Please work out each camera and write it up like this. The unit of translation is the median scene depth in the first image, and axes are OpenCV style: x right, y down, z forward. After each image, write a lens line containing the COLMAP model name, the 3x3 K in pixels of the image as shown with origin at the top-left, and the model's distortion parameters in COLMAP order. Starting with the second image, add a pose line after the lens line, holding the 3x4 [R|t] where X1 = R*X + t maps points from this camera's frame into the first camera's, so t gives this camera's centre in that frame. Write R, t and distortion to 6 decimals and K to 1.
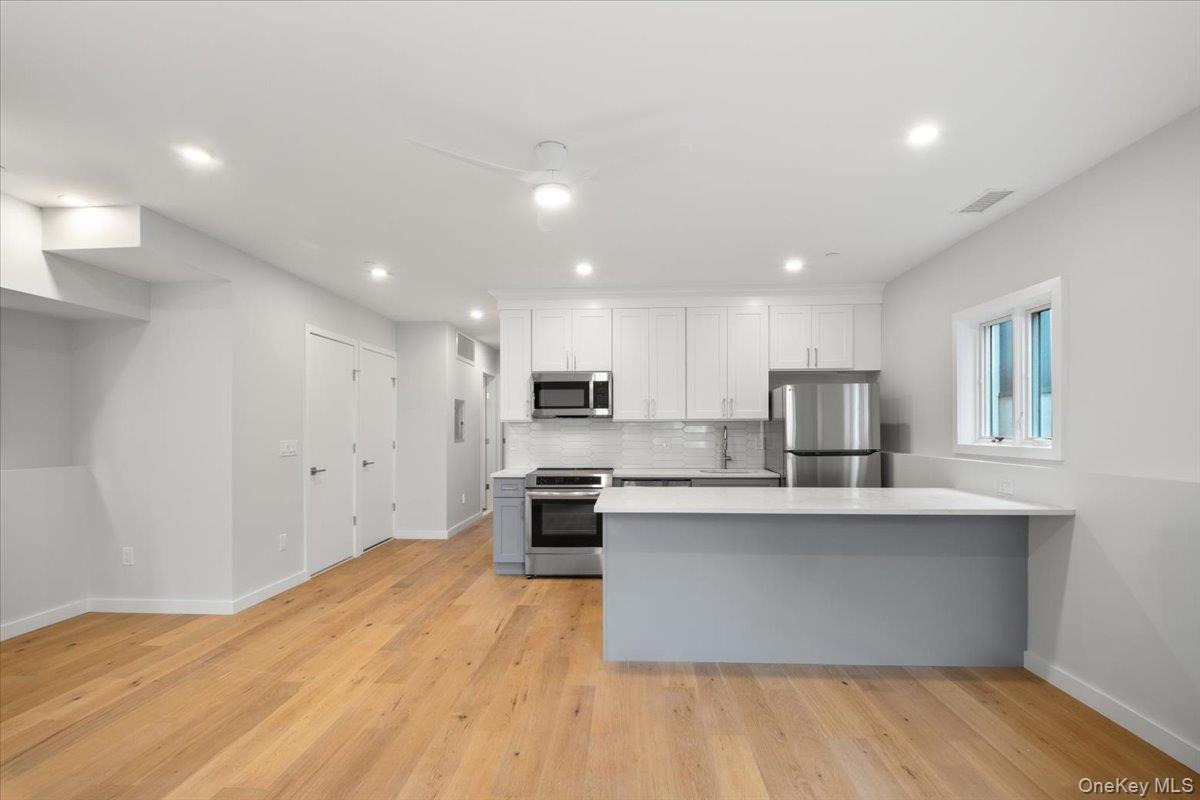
lens RADIAL K [[556.4, 0, 632.1], [0, 556.4, 425.5], [0, 0, 1]] dist [-0.011851, -0.001188]
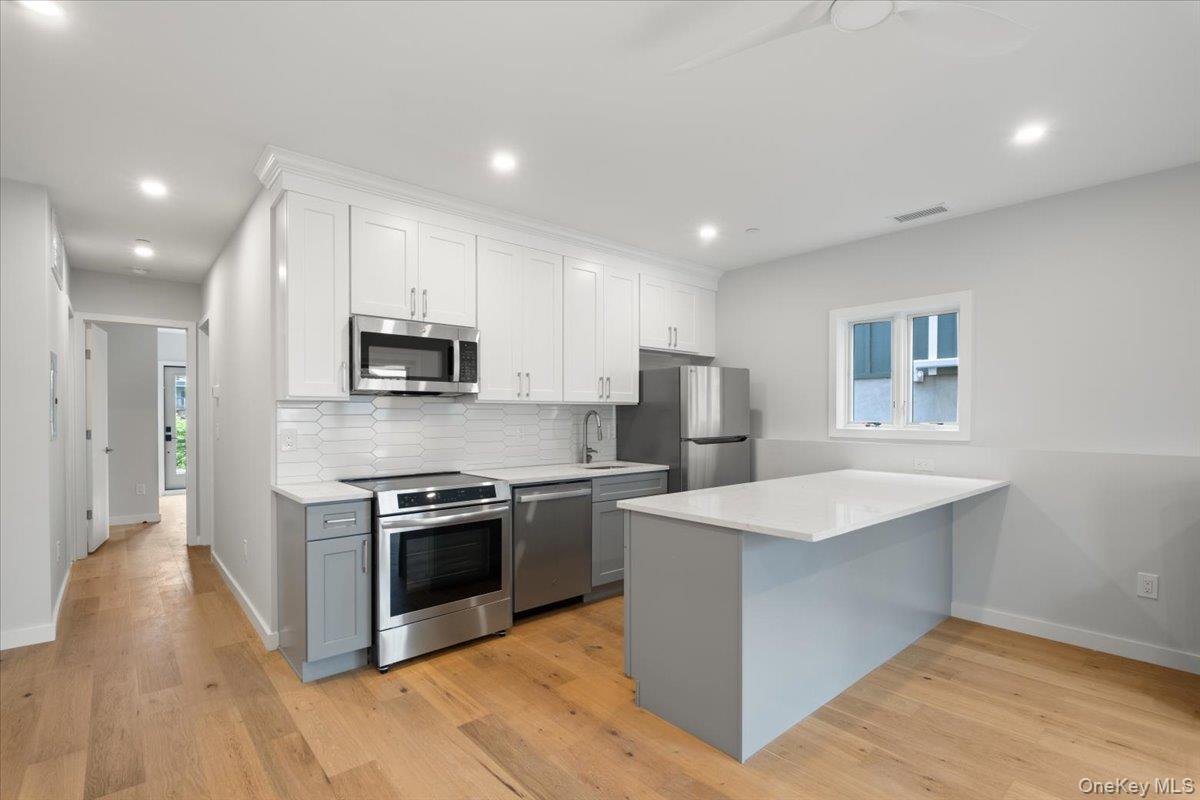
lens RADIAL K [[556.4, 0, 637.2], [0, 556.4, 418.7], [0, 0, 1]] dist [-0.011851, -0.001188]
pose [[0.719273, 0.000059, 0.694727, -0.386835], [-0.007134, 0.999948, 0.007300, 0.006528], [-0.694690, -0.010207, 0.719236, 0.398038]]
